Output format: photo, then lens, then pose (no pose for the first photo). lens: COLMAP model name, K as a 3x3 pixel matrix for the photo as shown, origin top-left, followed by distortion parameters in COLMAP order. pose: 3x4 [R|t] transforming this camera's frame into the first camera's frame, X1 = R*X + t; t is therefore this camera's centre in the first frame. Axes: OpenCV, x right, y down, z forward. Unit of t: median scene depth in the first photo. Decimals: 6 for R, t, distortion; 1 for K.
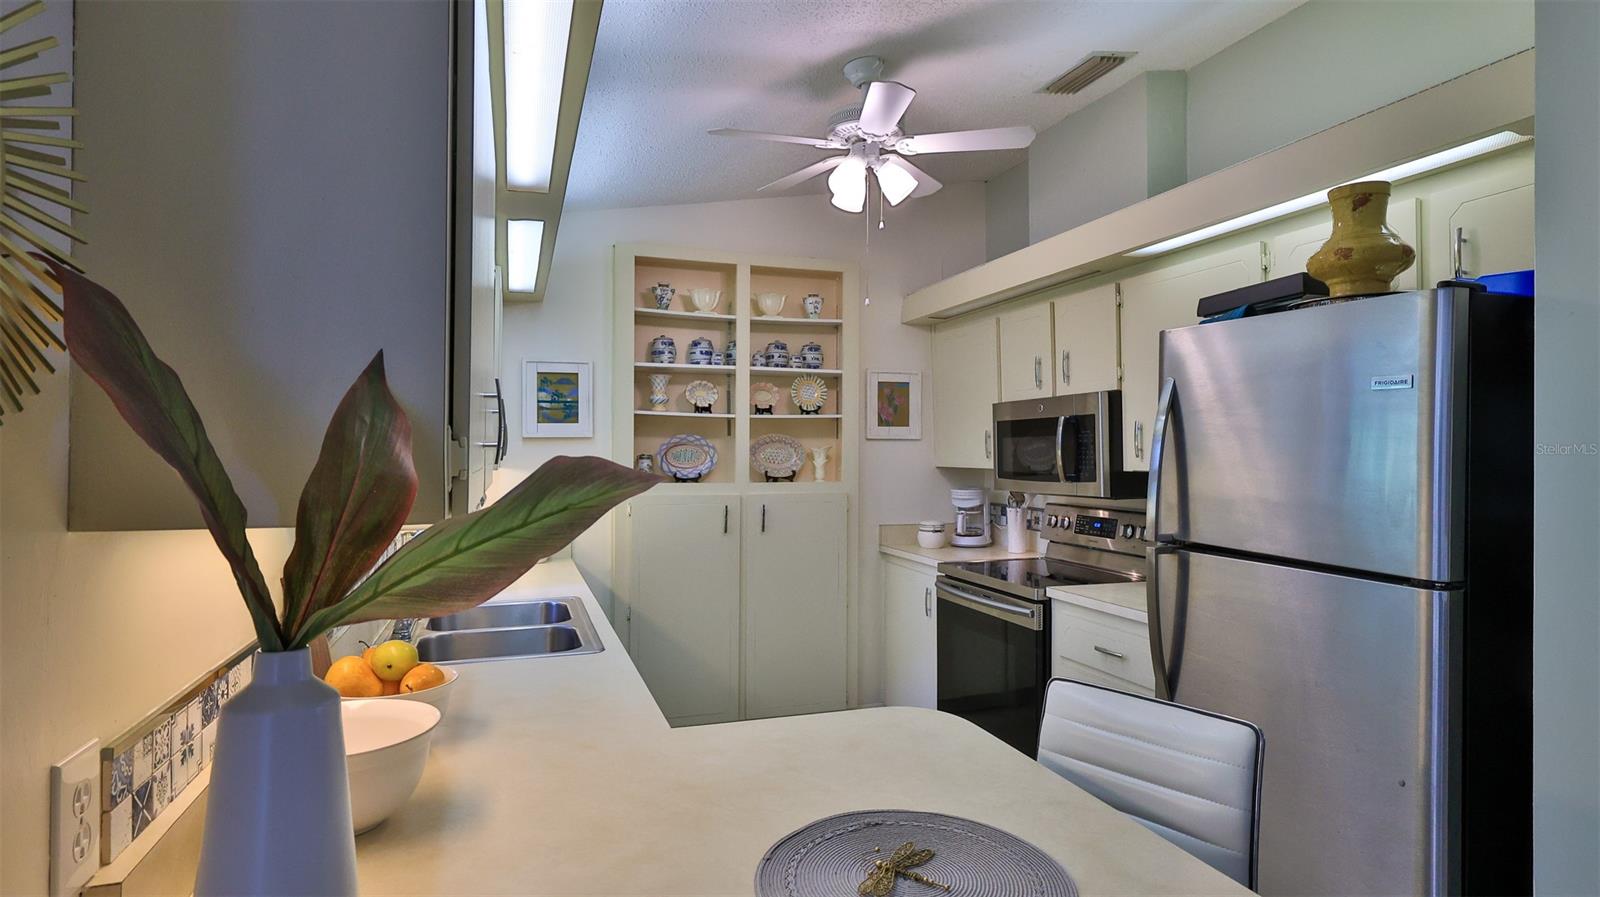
lens RADIAL K [[847.6, 0, 799.5], [0, 847.6, 451.2], [0, 0, 1]] dist [0.001891, -0.000439]
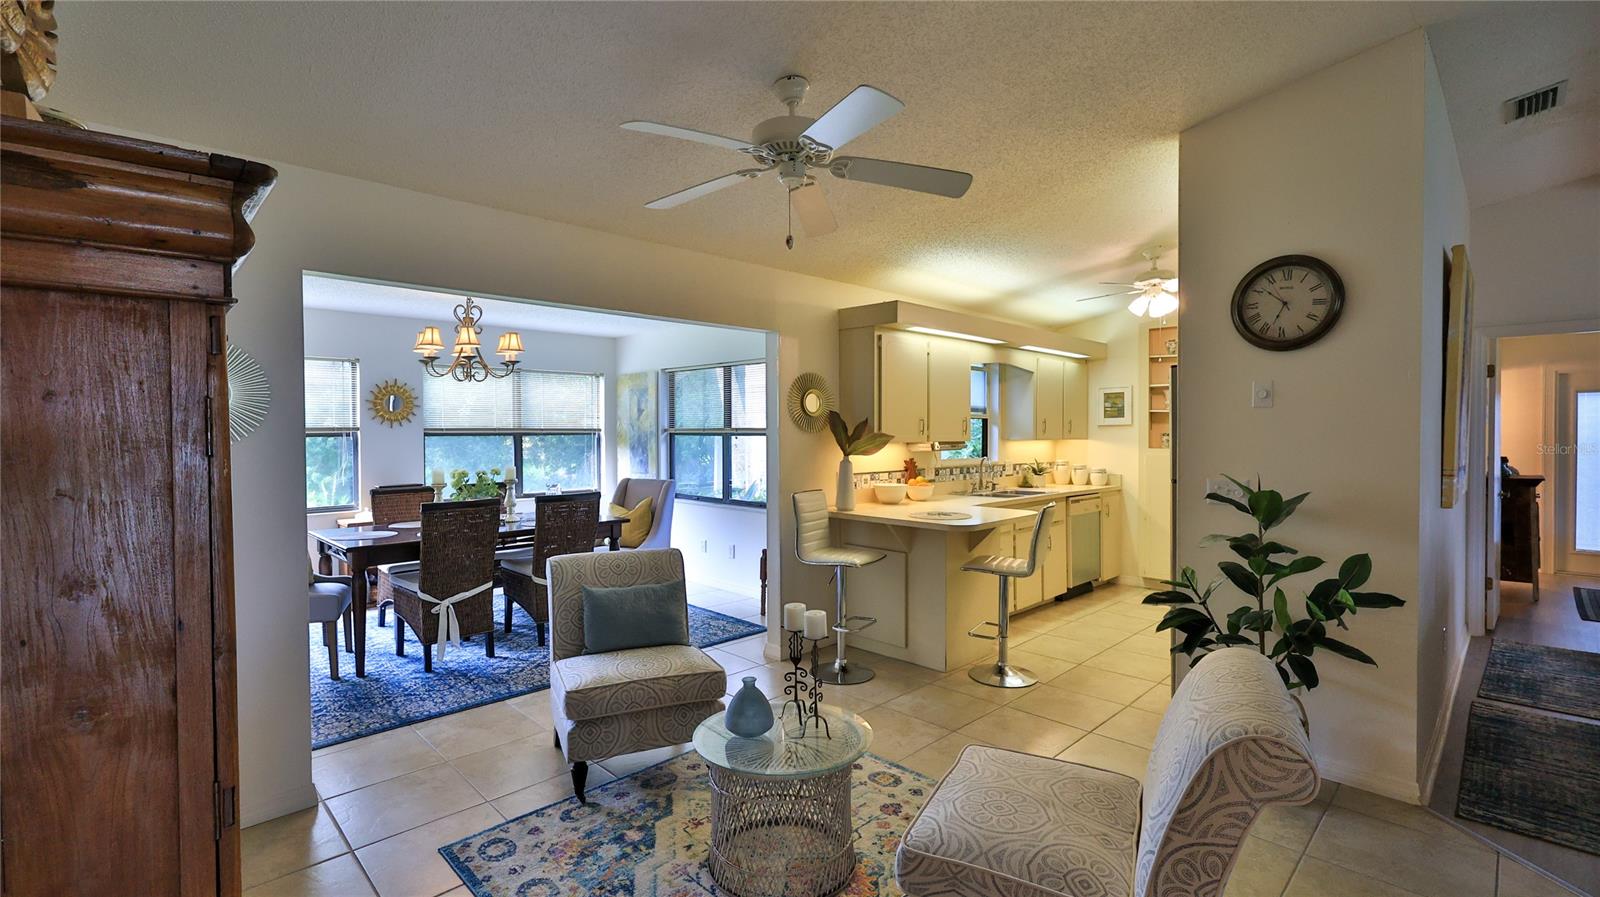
lens RADIAL K [[706.9, 0, 789.3], [0, 706.9, 444.0], [0, 0, 1]] dist [-0.000991, 0.000009]
pose [[0.423822, 0.007737, -0.905712, 0.853205], [0.004878, 0.999930, 0.010825, 0.006672], [0.905732, -0.009005, 0.423754, -0.384583]]
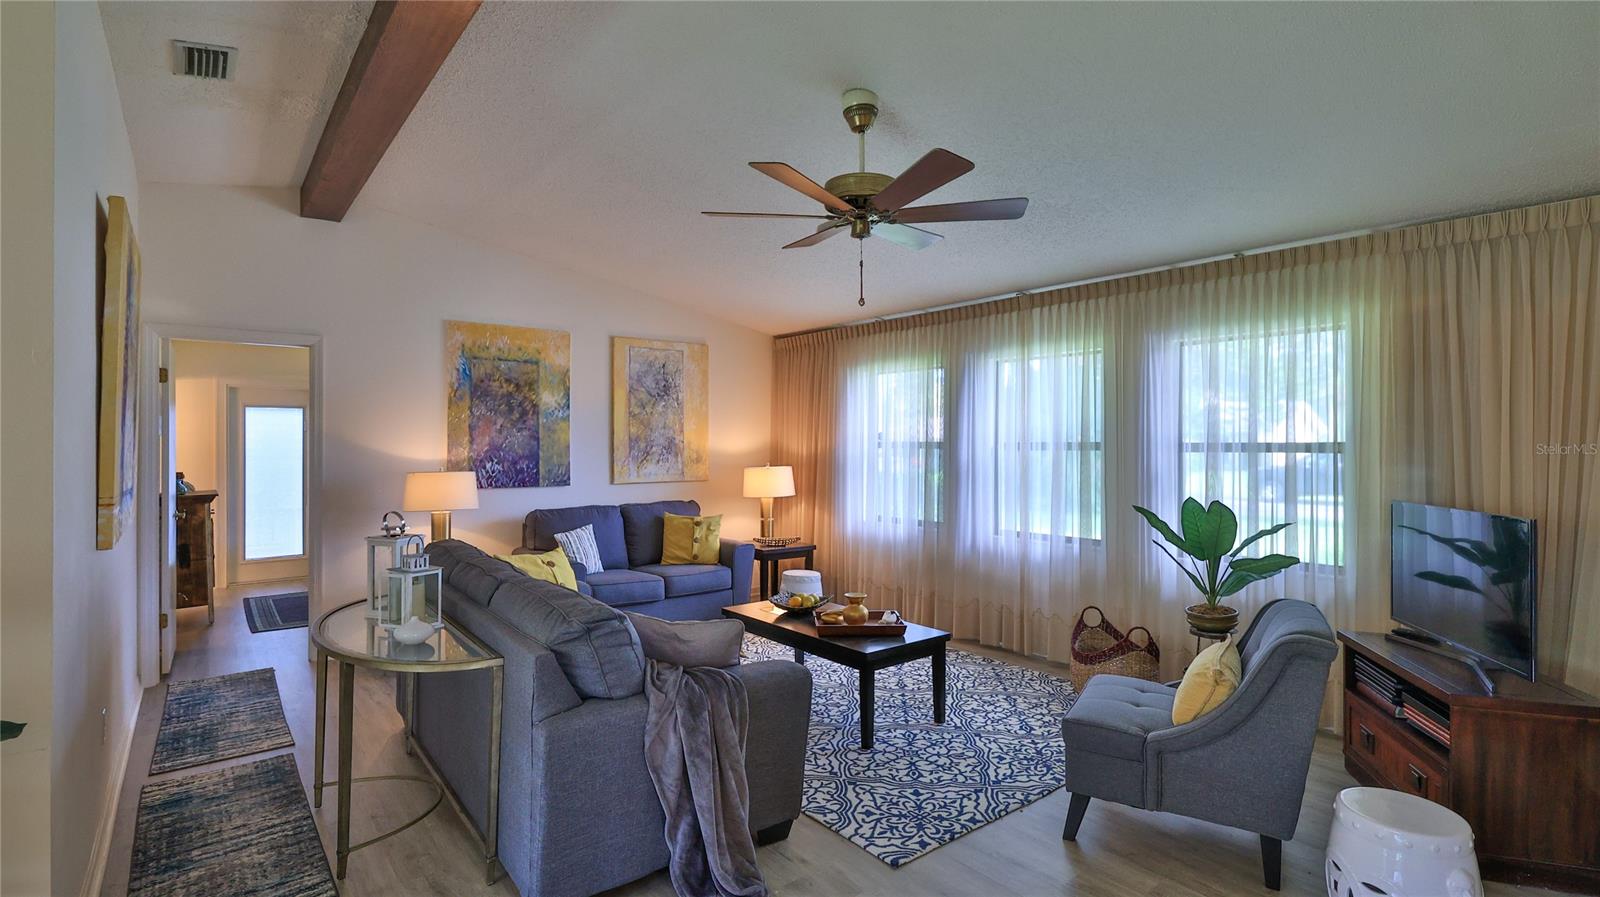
lens RADIAL K [[745.5, 0, 797.1], [0, 745.5, 445.0], [0, 0, 1]] dist [0.008952, -0.001579]
pose [[0.940851, -0.003359, 0.338805, 0.774727], [0.002834, 0.999994, 0.002042, 0.005072], [-0.338809, -0.000961, 0.940855, -0.151877]]
